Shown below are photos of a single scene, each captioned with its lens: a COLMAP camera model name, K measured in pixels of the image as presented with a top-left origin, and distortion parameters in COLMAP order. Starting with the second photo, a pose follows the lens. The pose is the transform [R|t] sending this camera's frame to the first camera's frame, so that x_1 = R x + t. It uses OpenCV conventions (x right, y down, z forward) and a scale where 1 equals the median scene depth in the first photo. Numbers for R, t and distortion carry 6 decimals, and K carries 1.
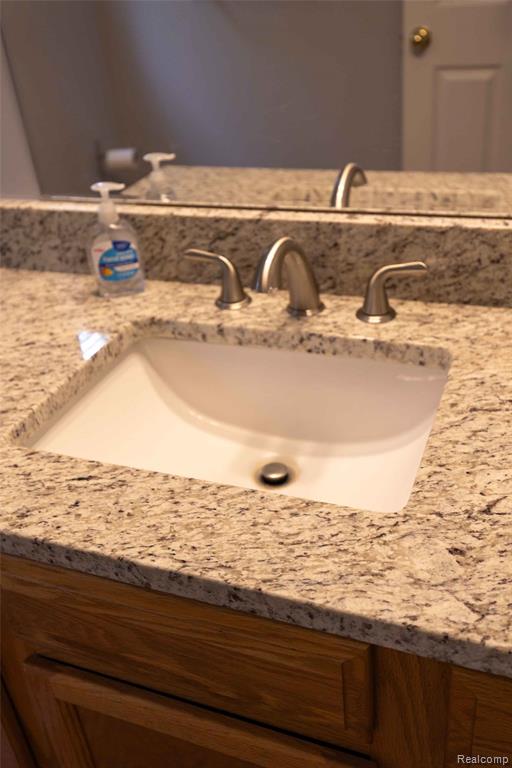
lens RADIAL K [[733.1, 0, 257.8], [0, 733.1, 384.5], [0, 0, 1]] dist [0.019233, 0.000000]
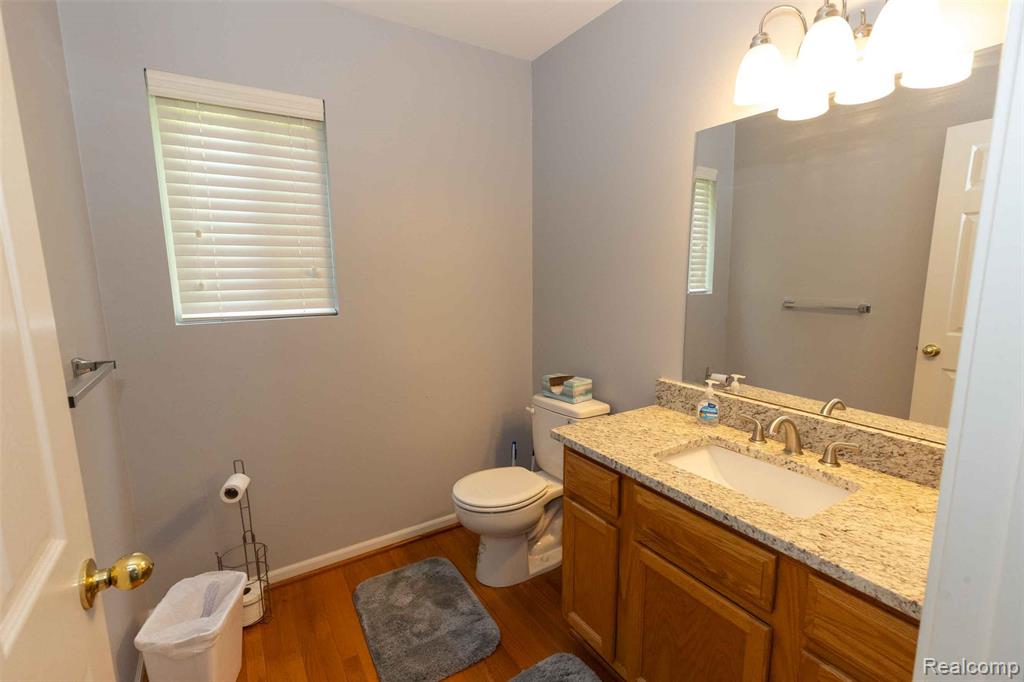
lens RADIAL K [[455.3, 0, 510.9], [0, 455.3, 345.5], [0, 0, 1]] dist [0.002453, -0.000557]
pose [[0.802316, 0.174762, -0.570743, 0.108930], [-0.361107, 0.903466, -0.230980, 0.224987], [0.475280, 0.391418, 0.787973, -0.595994]]
